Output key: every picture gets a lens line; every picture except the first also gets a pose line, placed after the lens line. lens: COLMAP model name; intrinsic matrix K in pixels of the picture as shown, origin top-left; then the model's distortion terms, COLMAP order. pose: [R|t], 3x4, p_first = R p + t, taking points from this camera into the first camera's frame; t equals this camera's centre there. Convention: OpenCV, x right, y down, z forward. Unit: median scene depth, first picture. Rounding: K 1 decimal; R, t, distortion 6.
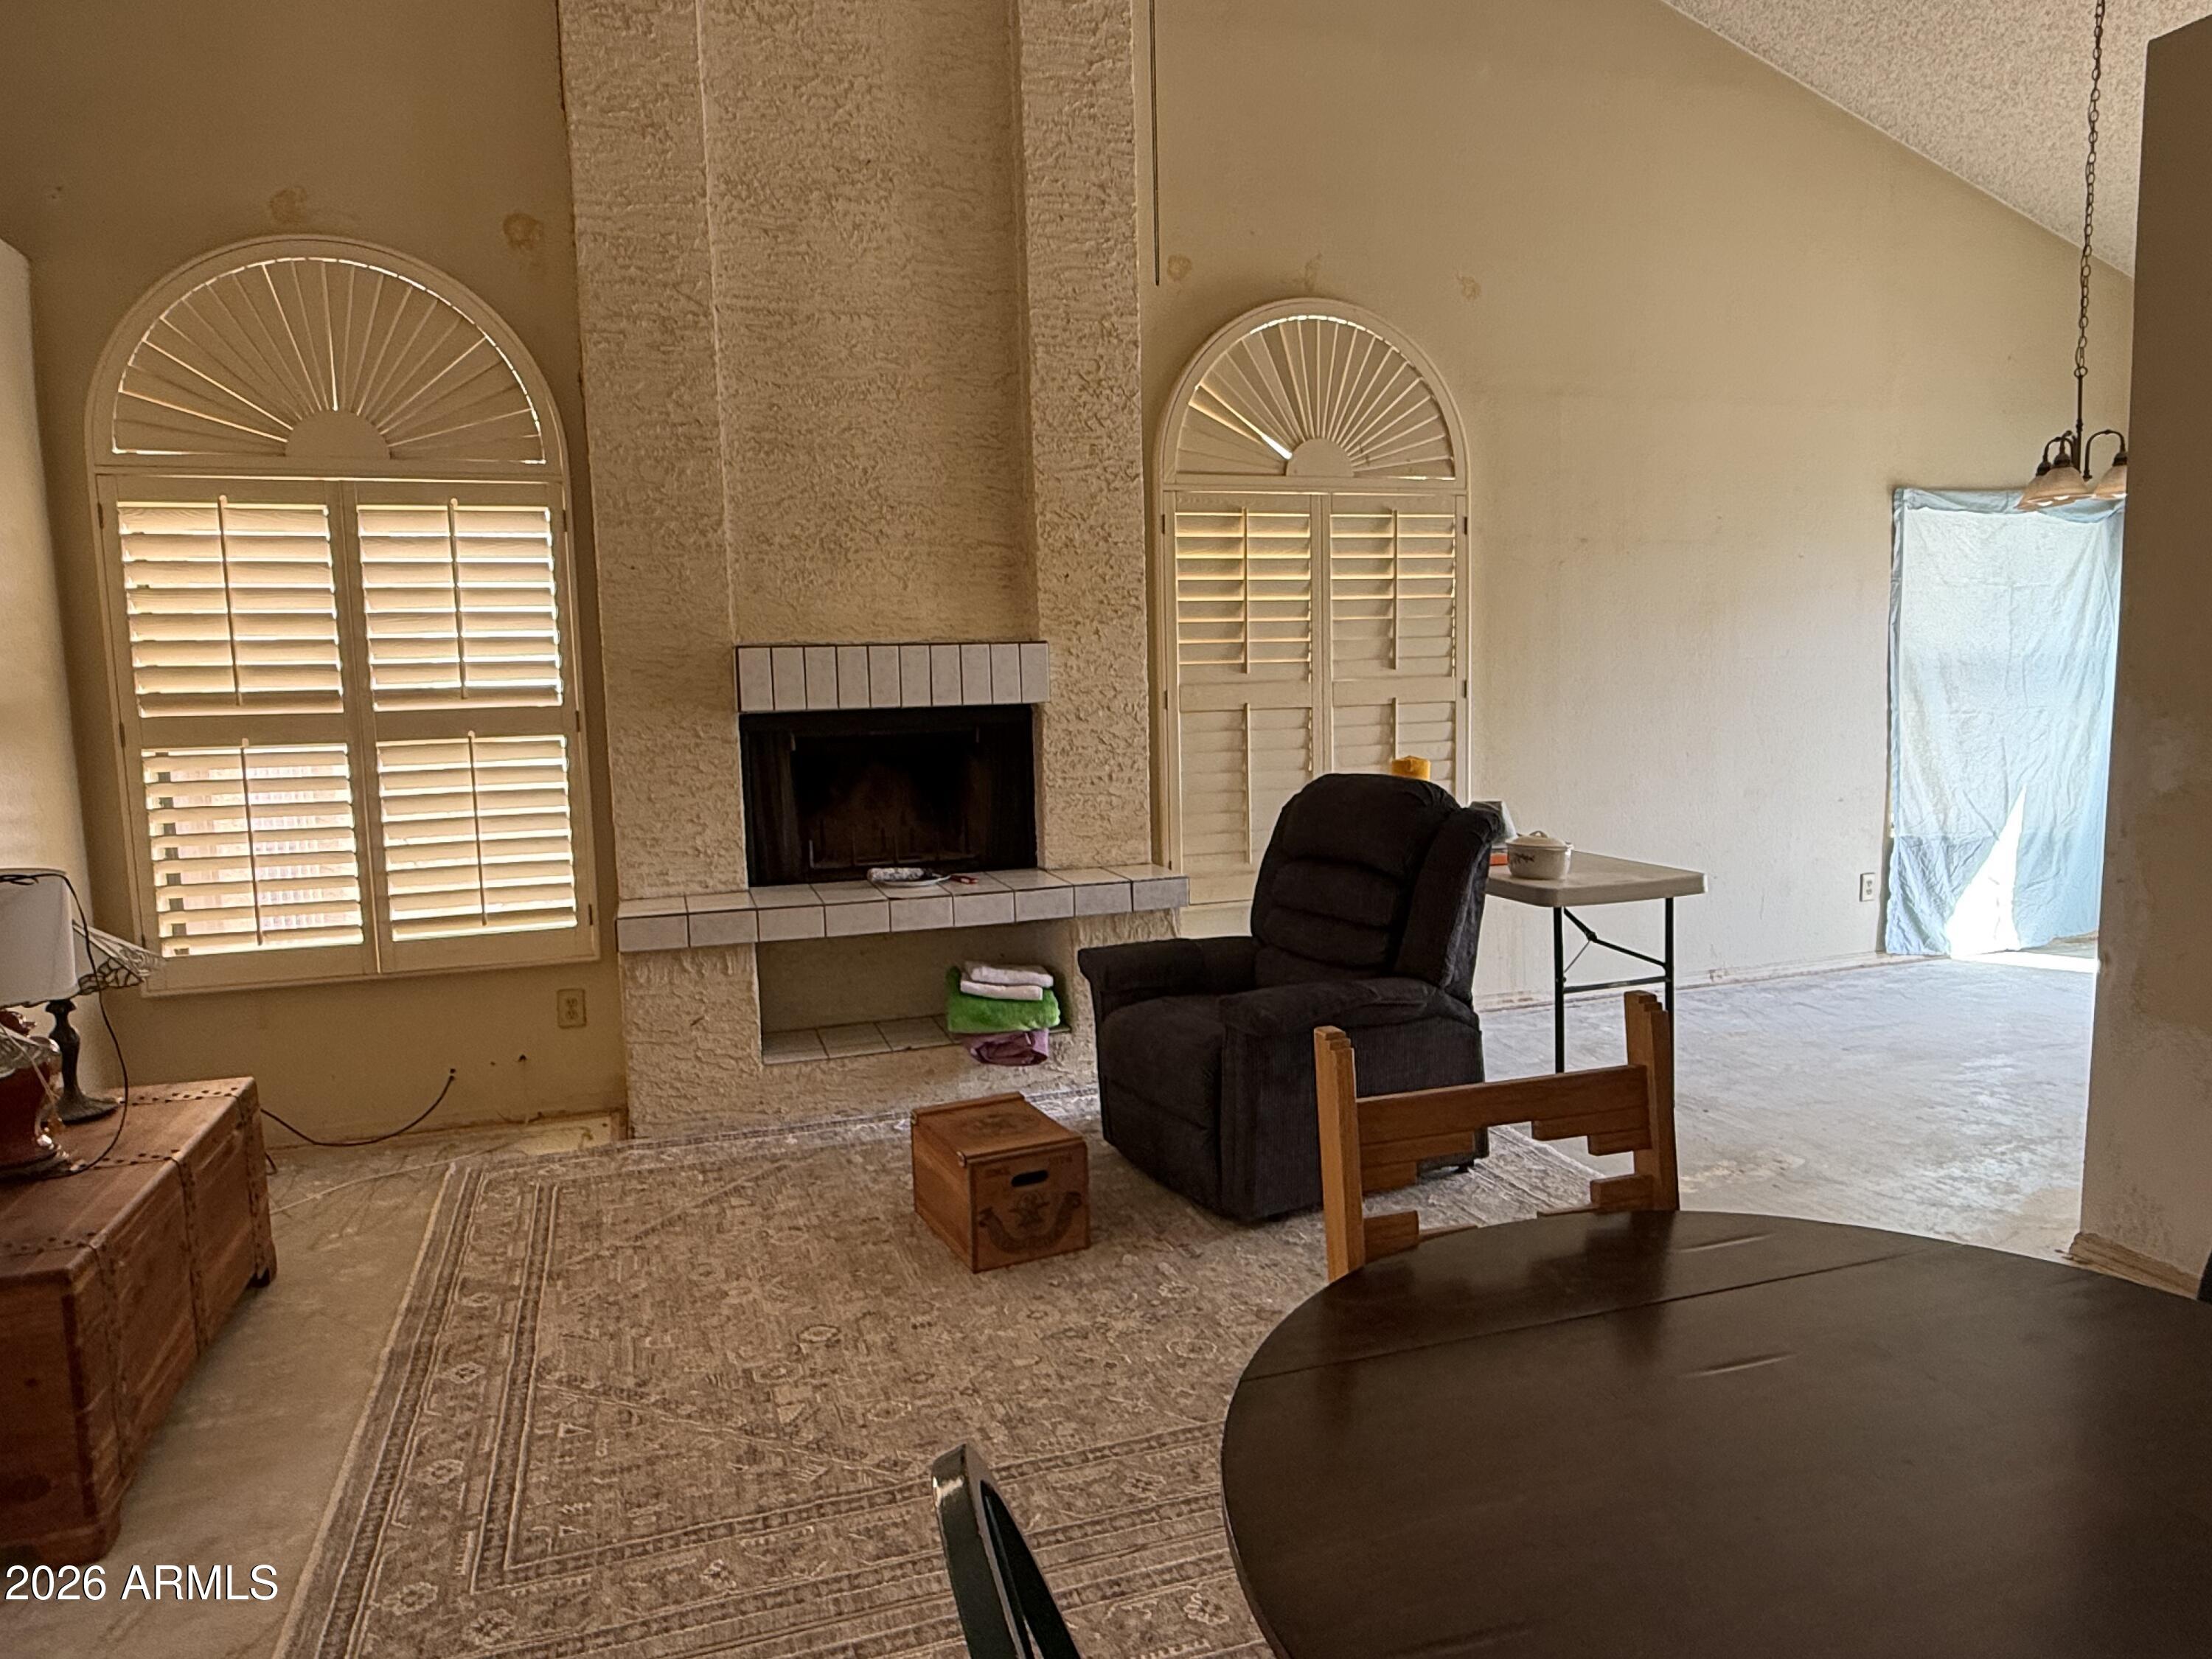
lens RADIAL K [[1371.9, 0, 1091.8], [0, 1371.9, 830.6], [0, 0, 1]] dist [0.003710, -0.002282]
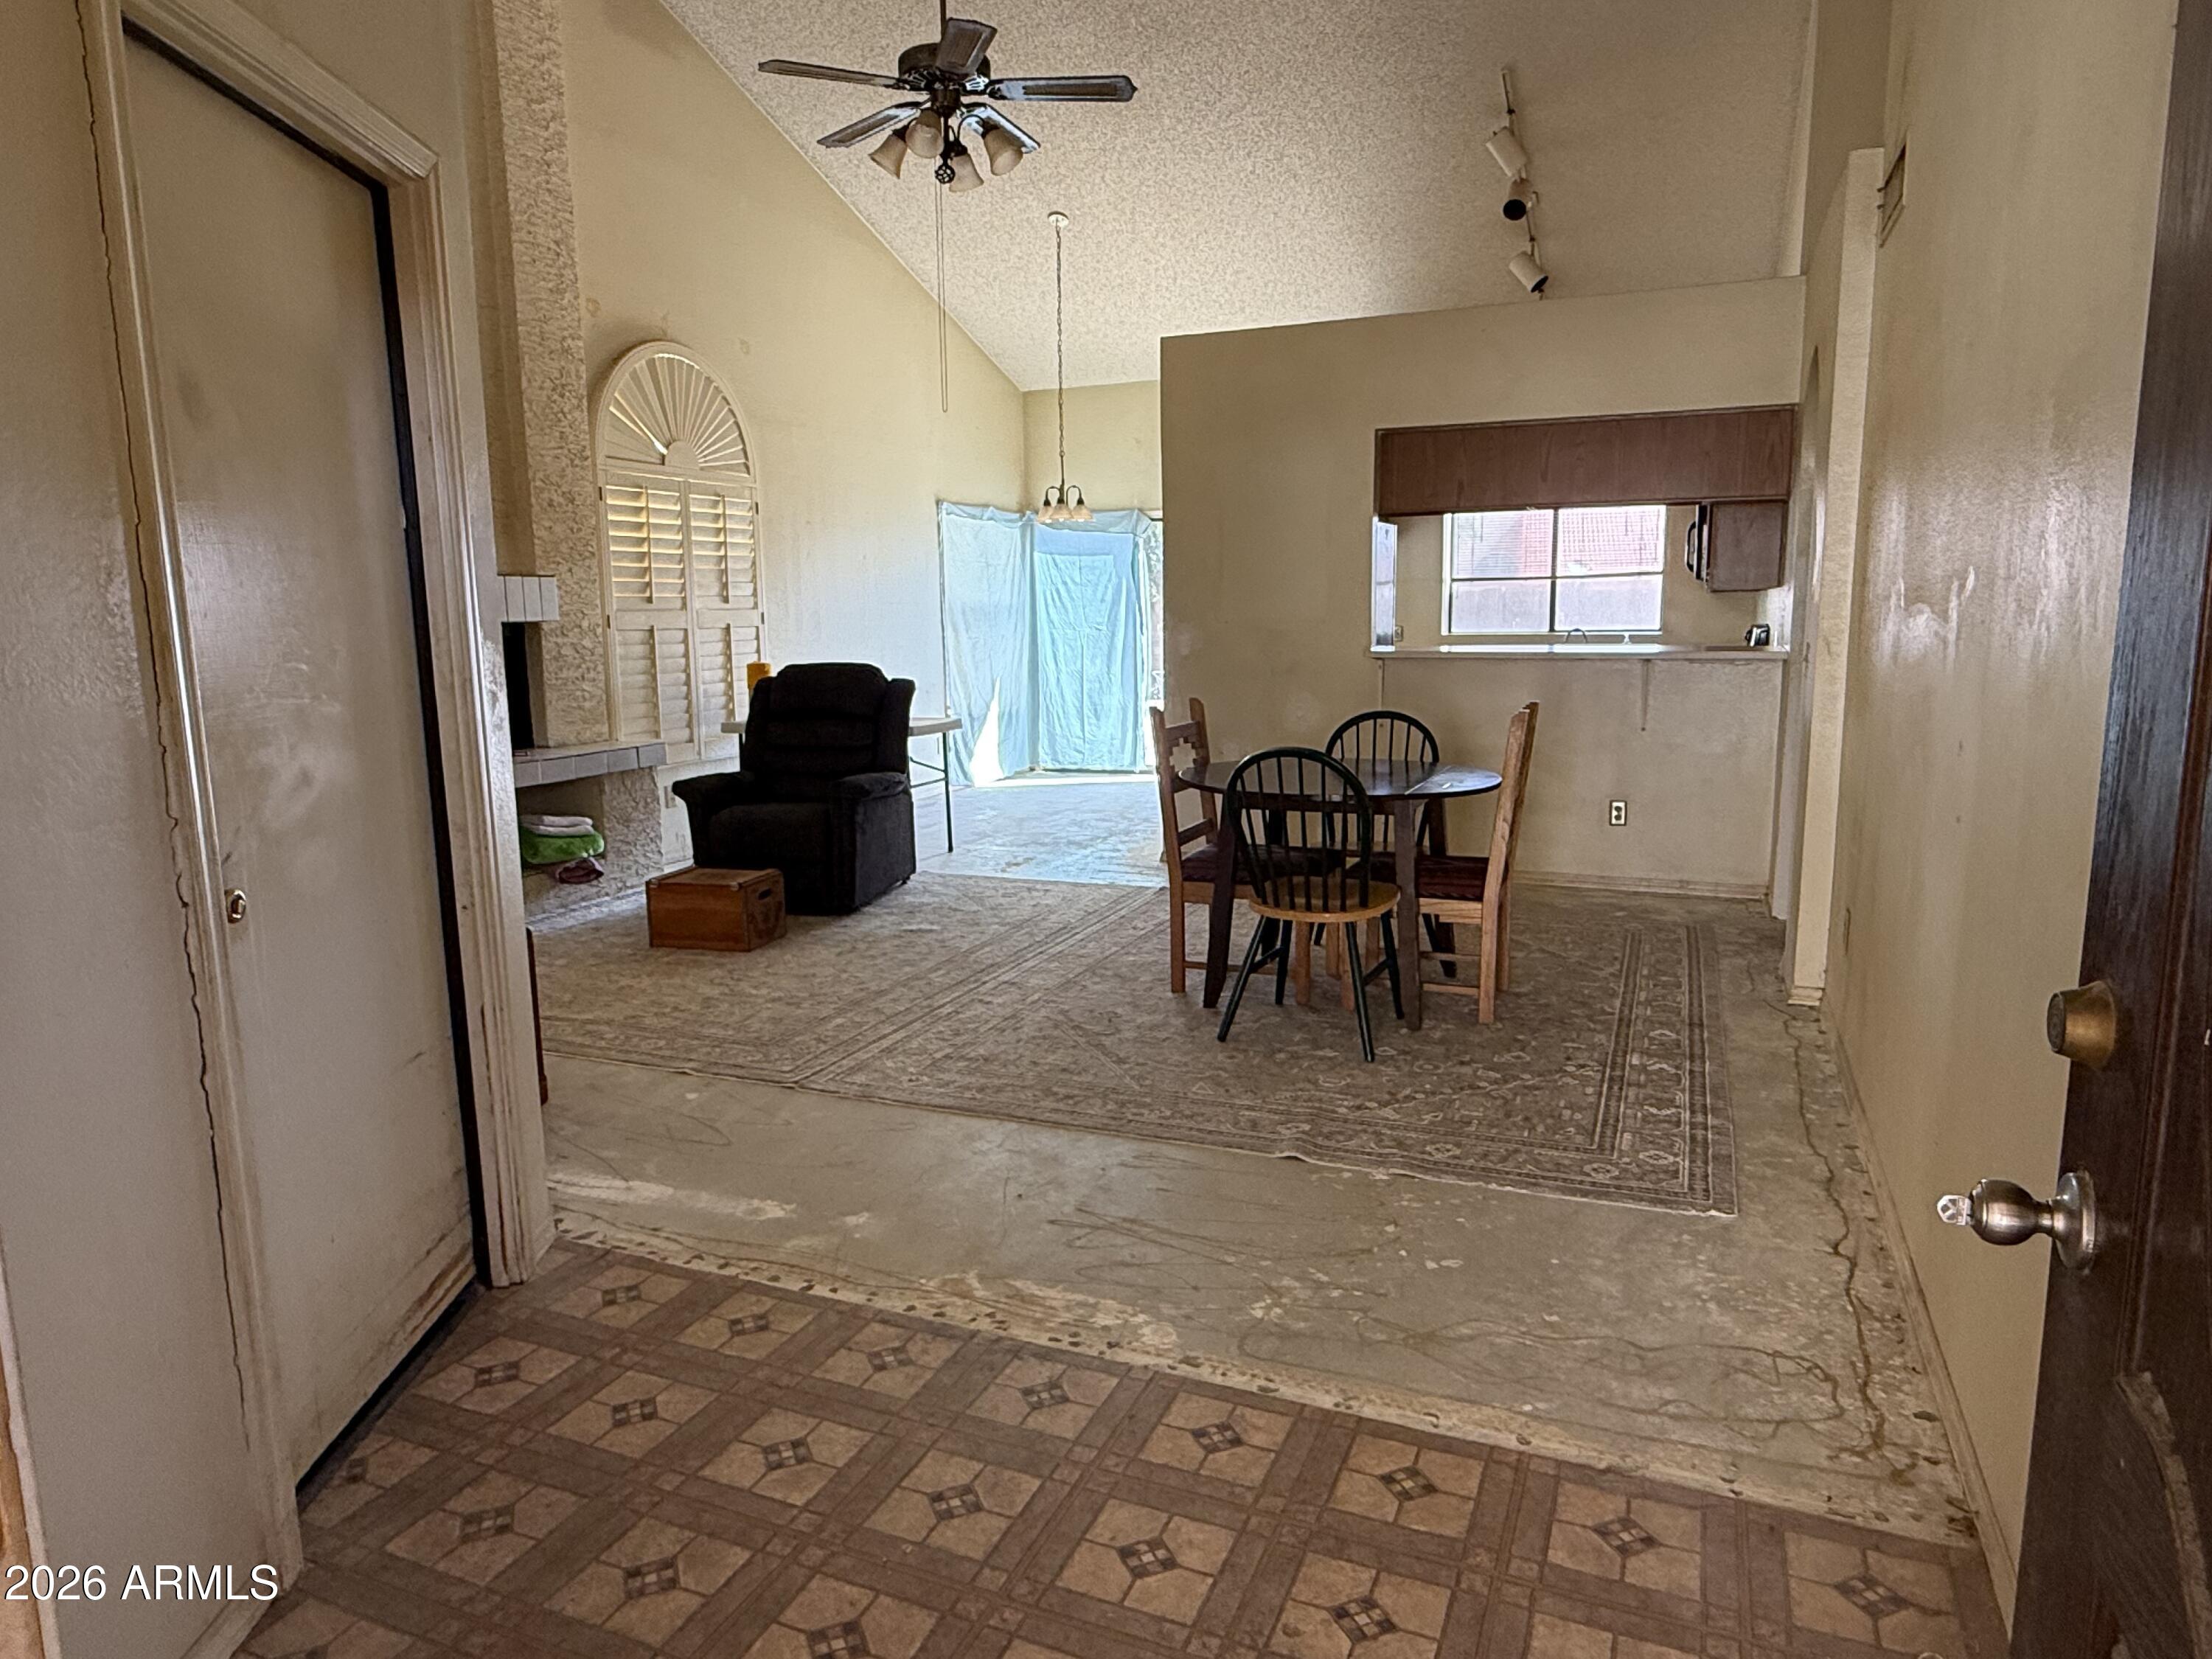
lens RADIAL K [[1371.9, 0, 1091.8], [0, 1371.9, 830.6], [0, 0, 1]] dist [0.003710, -0.002282]
pose [[0.664095, -0.100623, 0.740846, -0.673173], [0.077102, 0.994836, 0.066006, 0.061156], [-0.743662, 0.013286, 0.668424, -0.287591]]
